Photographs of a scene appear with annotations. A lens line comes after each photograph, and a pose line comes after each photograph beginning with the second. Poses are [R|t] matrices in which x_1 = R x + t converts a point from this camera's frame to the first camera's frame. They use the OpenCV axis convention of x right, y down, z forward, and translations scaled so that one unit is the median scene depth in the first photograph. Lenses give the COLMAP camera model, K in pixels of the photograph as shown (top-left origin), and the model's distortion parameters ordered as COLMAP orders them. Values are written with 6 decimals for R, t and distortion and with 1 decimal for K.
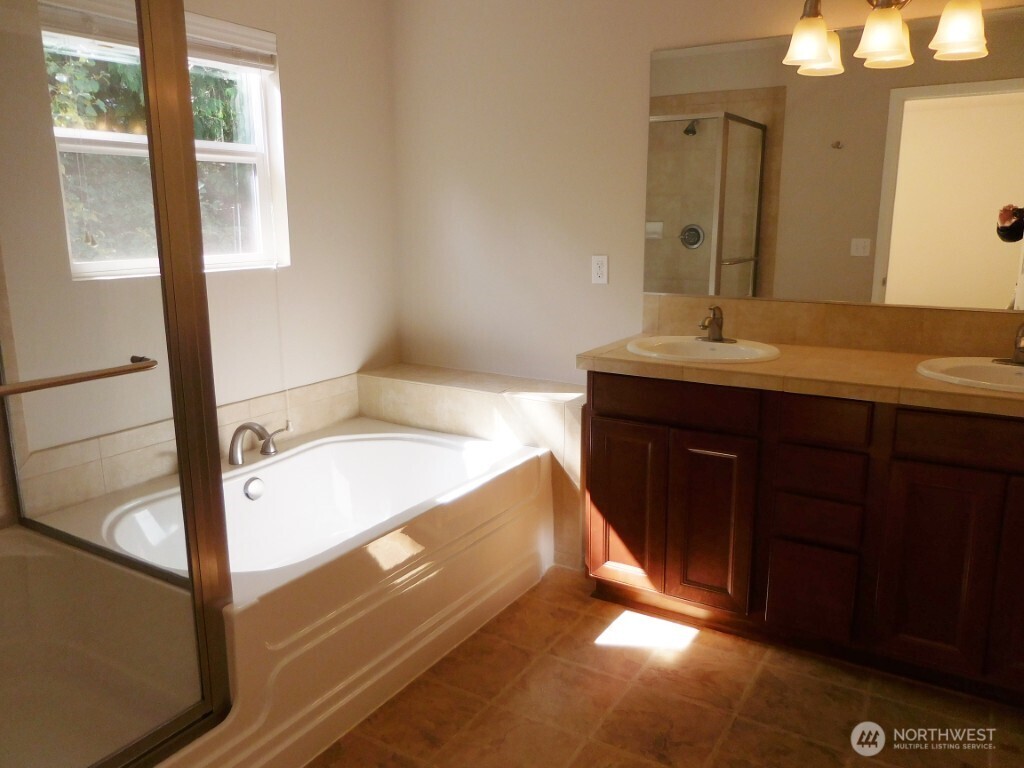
lens RADIAL K [[785.3, 0, 509.5], [0, 785.3, 379.7], [0, 0, 1]] dist [0.007210, -0.000201]
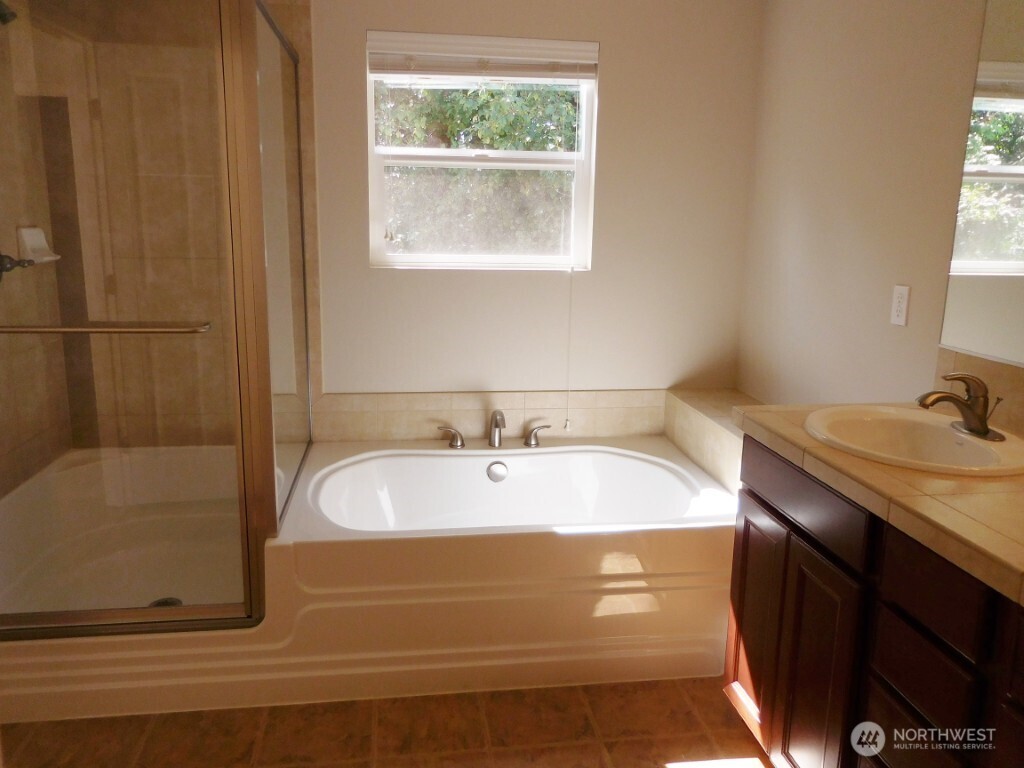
lens RADIAL K [[785.3, 0, 509.5], [0, 785.3, 379.7], [0, 0, 1]] dist [0.007210, -0.000201]
pose [[0.640540, 0.172534, -0.748292, 0.467046], [-0.178342, 0.981214, 0.073577, -0.067219], [0.746929, 0.086323, 0.659277, 0.284780]]
